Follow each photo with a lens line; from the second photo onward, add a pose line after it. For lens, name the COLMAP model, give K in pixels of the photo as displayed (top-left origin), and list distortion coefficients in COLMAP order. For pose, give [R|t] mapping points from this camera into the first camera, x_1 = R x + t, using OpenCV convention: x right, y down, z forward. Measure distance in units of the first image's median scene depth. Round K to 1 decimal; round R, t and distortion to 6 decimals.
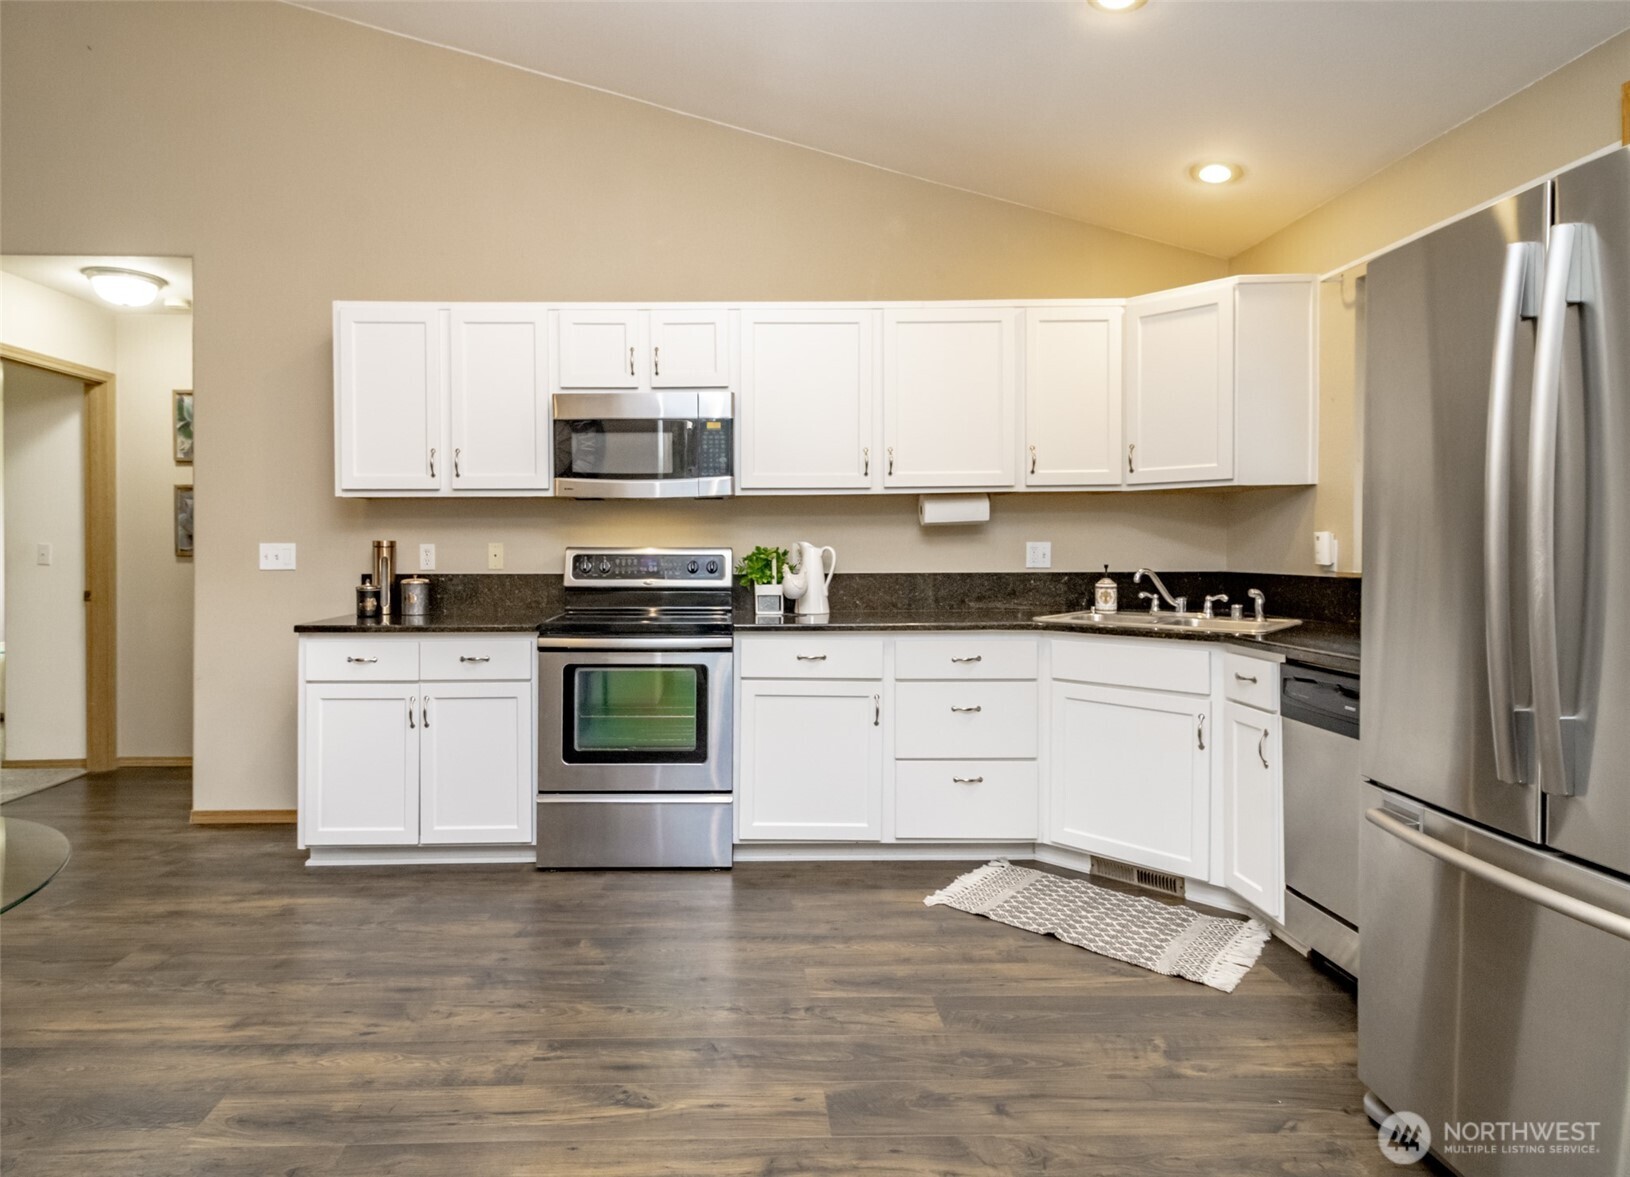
lens RADIAL K [[912.9, 0, 747.9], [0, 912.9, 548.9], [0, 0, 1]] dist [0.021647, 0.000489]
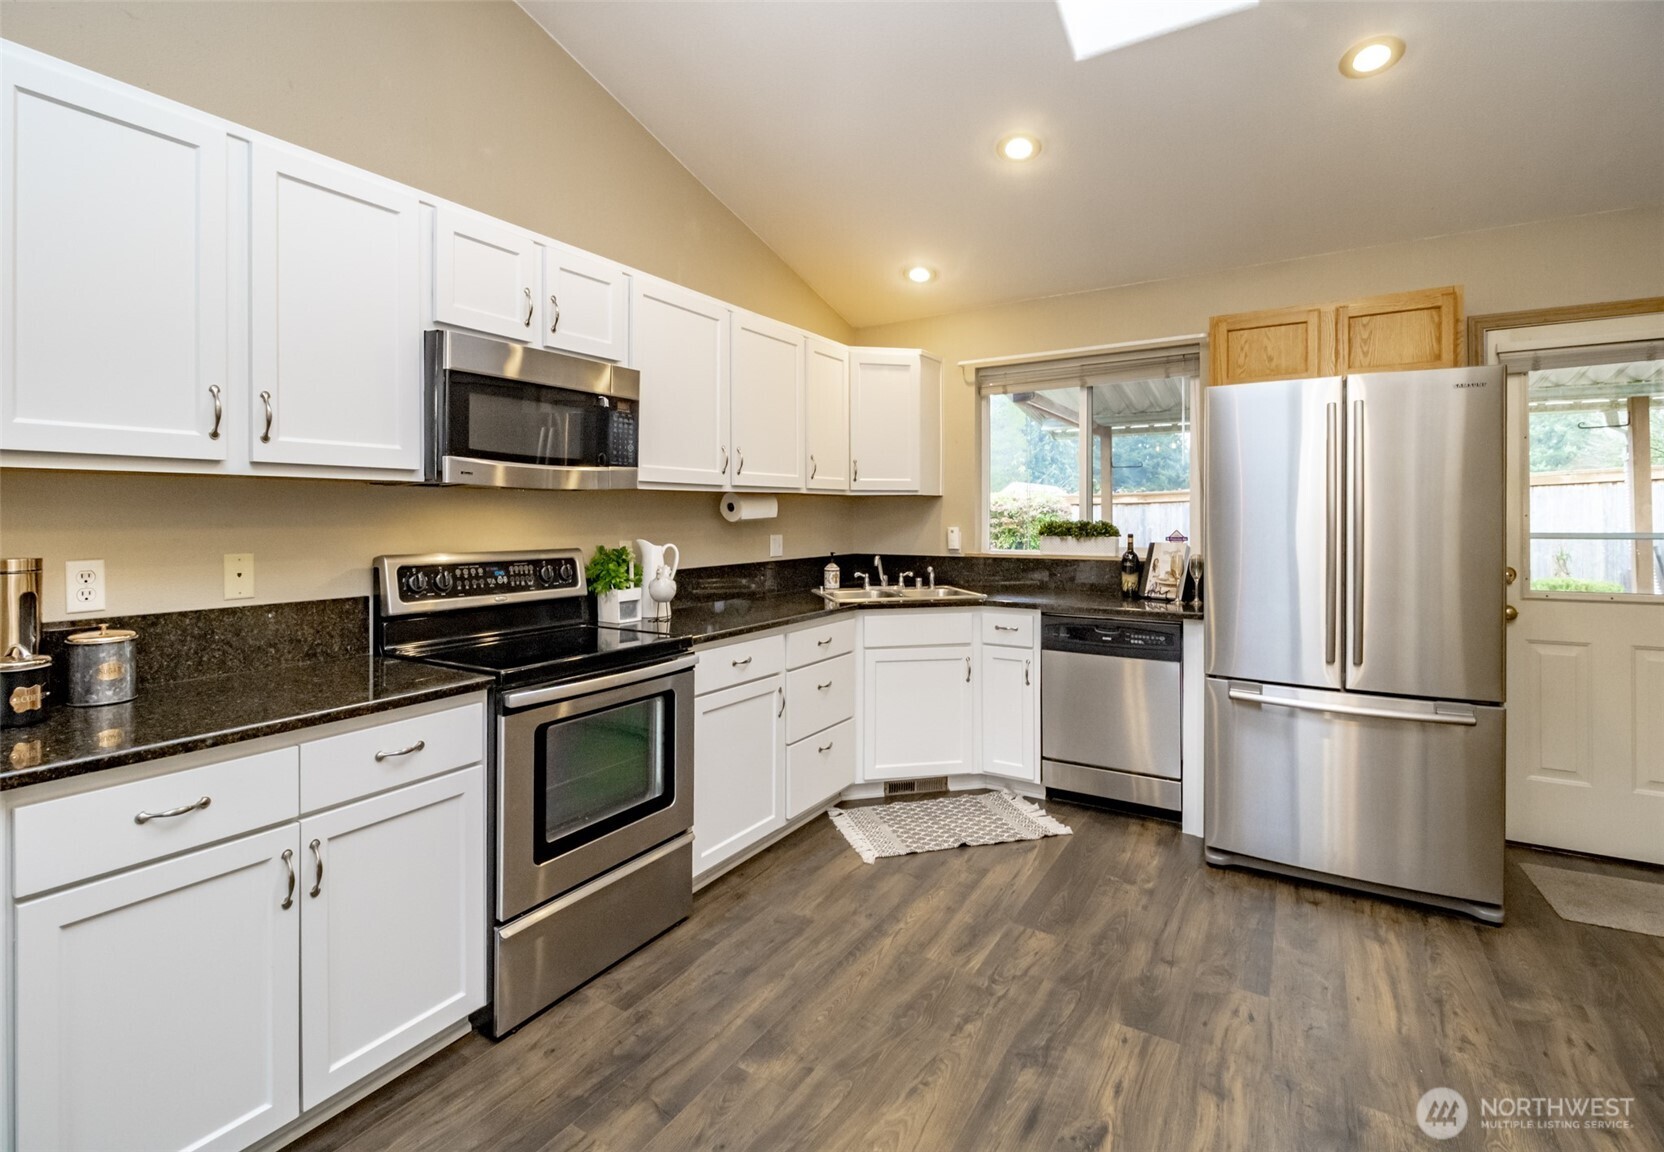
lens RADIAL K [[779.2, 0, 842.3], [0, 779.2, 514.7], [0, 0, 1]] dist [0.005692, -0.003032]
pose [[0.523741, 0.004045, 0.851868, -0.582403], [0.000400, 0.999987, -0.004994, -0.032940], [-0.851877, 0.002957, 0.523733, 0.475587]]
